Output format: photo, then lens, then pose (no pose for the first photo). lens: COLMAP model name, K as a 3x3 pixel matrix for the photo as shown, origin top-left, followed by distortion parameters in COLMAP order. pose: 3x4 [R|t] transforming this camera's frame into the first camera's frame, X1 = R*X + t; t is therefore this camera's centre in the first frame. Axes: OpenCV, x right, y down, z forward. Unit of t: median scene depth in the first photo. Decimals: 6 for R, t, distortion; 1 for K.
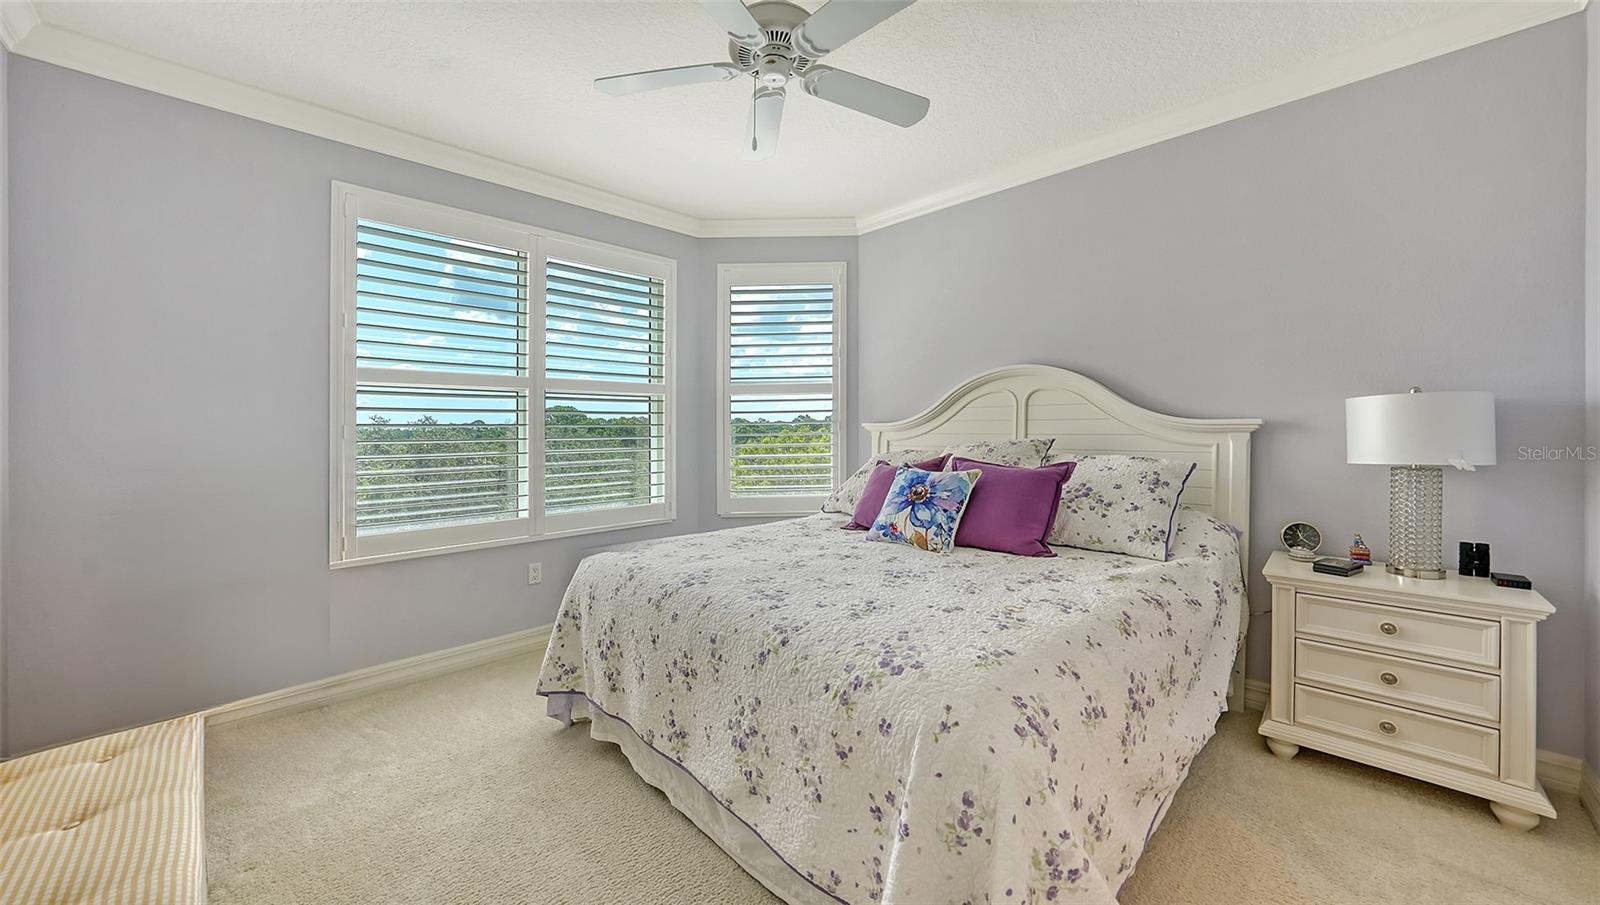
lens RADIAL K [[559.4, 0, 790.0], [0, 559.4, 431.7], [0, 0, 1]] dist [-0.022420, 0.004549]
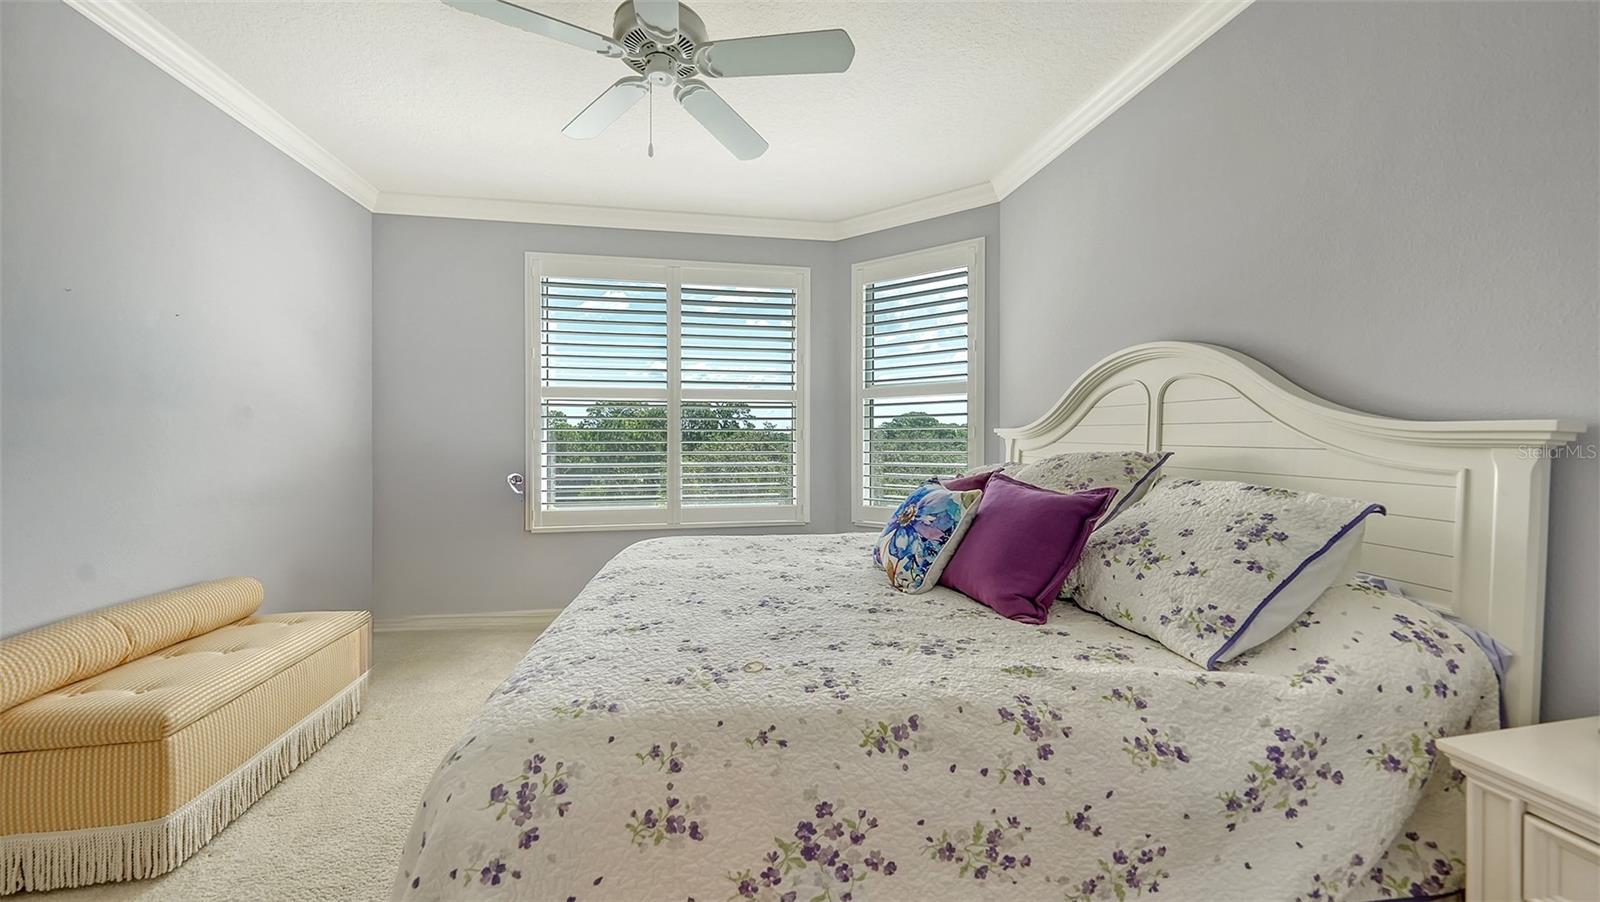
lens RADIAL K [[559.4, 0, 849.3], [0, 559.4, 442.0], [0, 0, 1]] dist [-0.022420, 0.004549]
pose [[0.827277, 0.015754, -0.561573, 0.611112], [-0.010803, 0.999868, 0.012136, -0.004075], [0.561690, -0.003973, 0.827338, 0.282474]]
